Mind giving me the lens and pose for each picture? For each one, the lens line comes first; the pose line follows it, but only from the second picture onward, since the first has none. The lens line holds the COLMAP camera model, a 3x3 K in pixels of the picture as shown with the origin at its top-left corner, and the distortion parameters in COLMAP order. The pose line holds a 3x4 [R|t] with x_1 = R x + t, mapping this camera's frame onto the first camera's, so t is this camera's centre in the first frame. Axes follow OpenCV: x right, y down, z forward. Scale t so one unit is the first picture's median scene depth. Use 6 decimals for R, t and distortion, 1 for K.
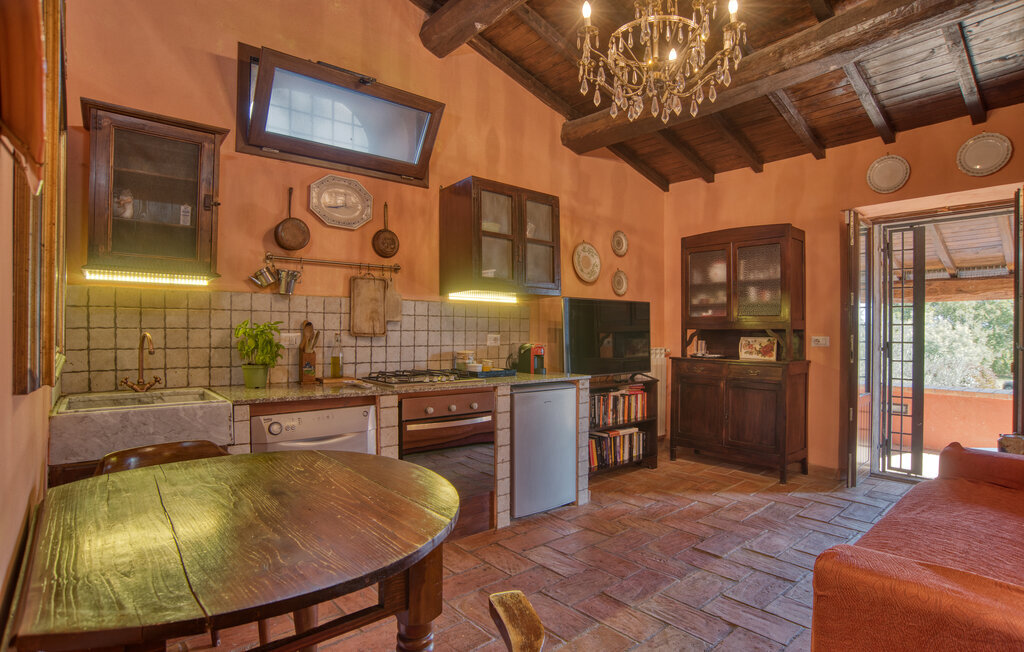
lens RADIAL K [[512.0, 0, 522.0], [0, 512.0, 330.5], [0, 0, 1]] dist [-0.066213, 0.015973]
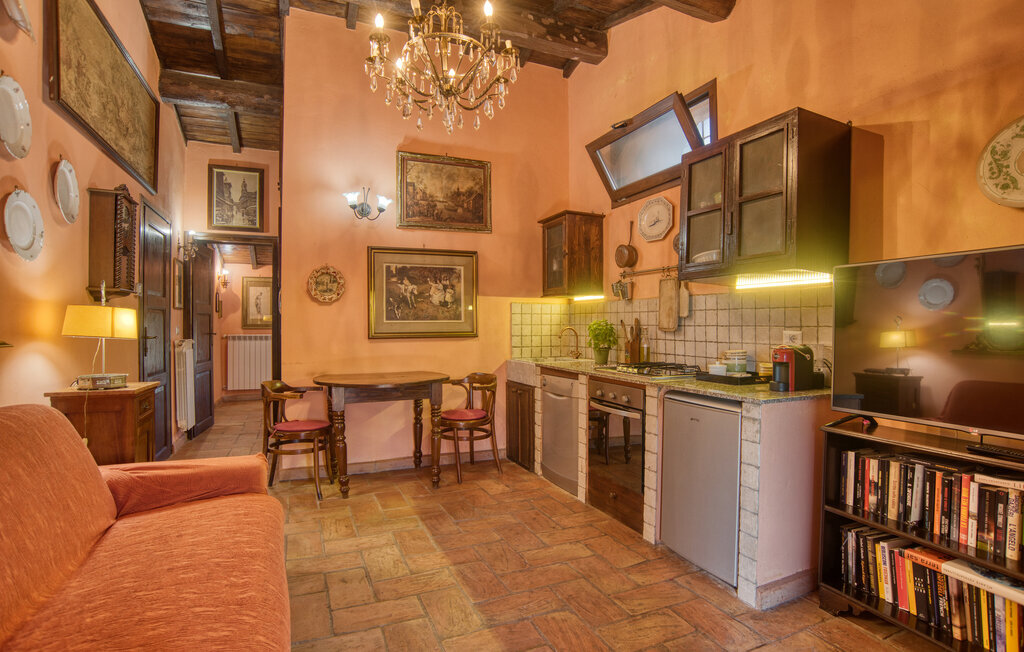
lens RADIAL K [[512.0, 0, 522.3], [0, 512.0, 328.1], [0, 0, 1]] dist [-0.066213, 0.015973]
pose [[-0.276276, 0.002695, -0.961075, 0.871779], [0.001793, 0.999996, 0.002288, 0.002191], [0.961077, -0.001091, -0.276279, 1.007149]]
